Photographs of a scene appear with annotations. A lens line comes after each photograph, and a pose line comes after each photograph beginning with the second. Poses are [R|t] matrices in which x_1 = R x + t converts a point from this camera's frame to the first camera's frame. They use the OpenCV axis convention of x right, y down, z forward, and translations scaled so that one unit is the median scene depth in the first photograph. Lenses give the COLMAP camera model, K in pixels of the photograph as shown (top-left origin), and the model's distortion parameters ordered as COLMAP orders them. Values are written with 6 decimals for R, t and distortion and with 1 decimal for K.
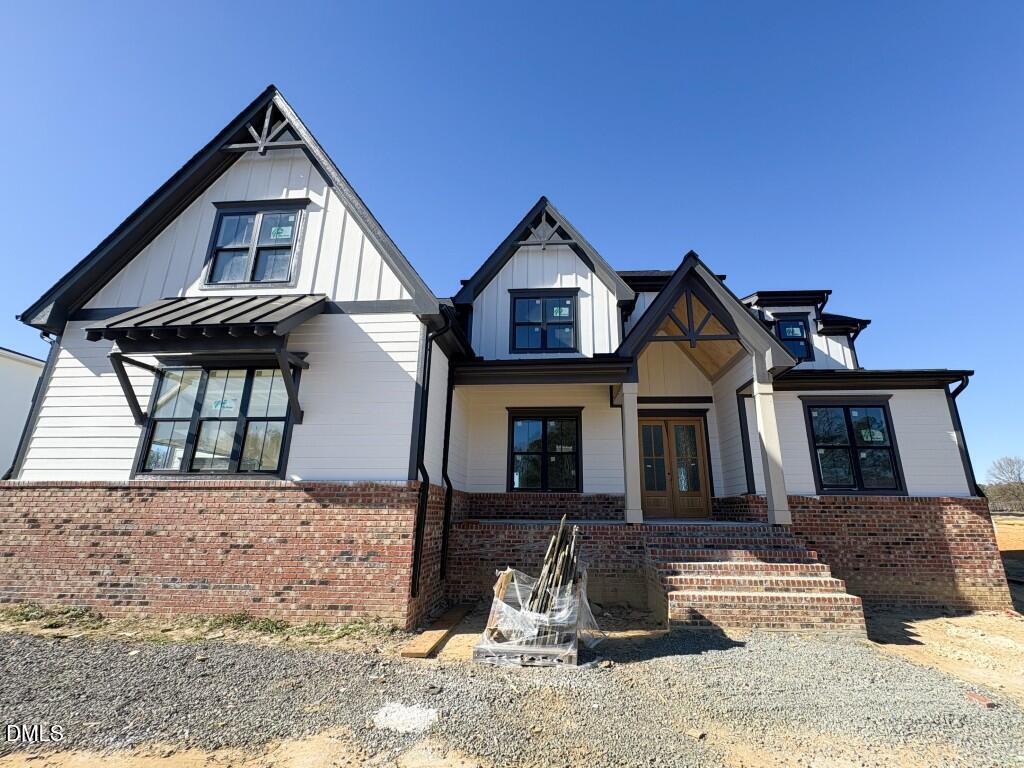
lens RADIAL K [[428.3, 0, 531.9], [0, 428.3, 397.1], [0, 0, 1]] dist [0.001498, -0.000377]
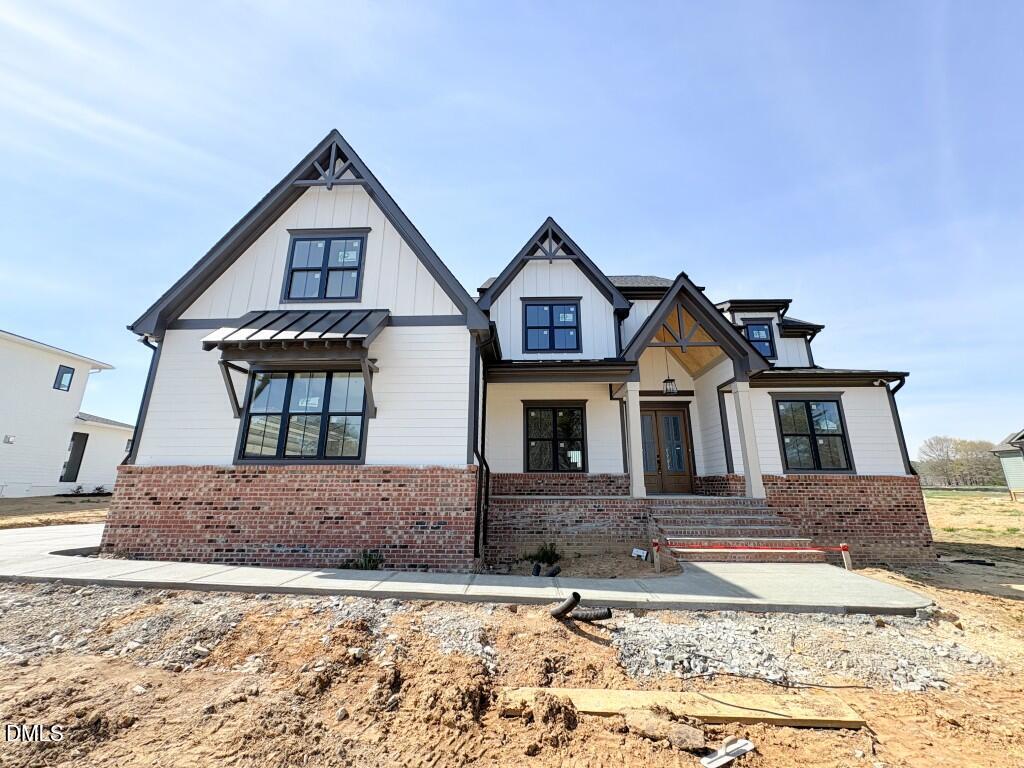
lens RADIAL K [[409.0, 0, 511.2], [0, 409.0, 380.5], [0, 0, 1]] dist [0.001001, -0.000089]
pose [[0.999505, 0.003395, 0.031280, -0.166353], [-0.003491, 0.999989, 0.003027, -0.043836], [-0.031269, -0.003135, 0.999506, -0.156448]]
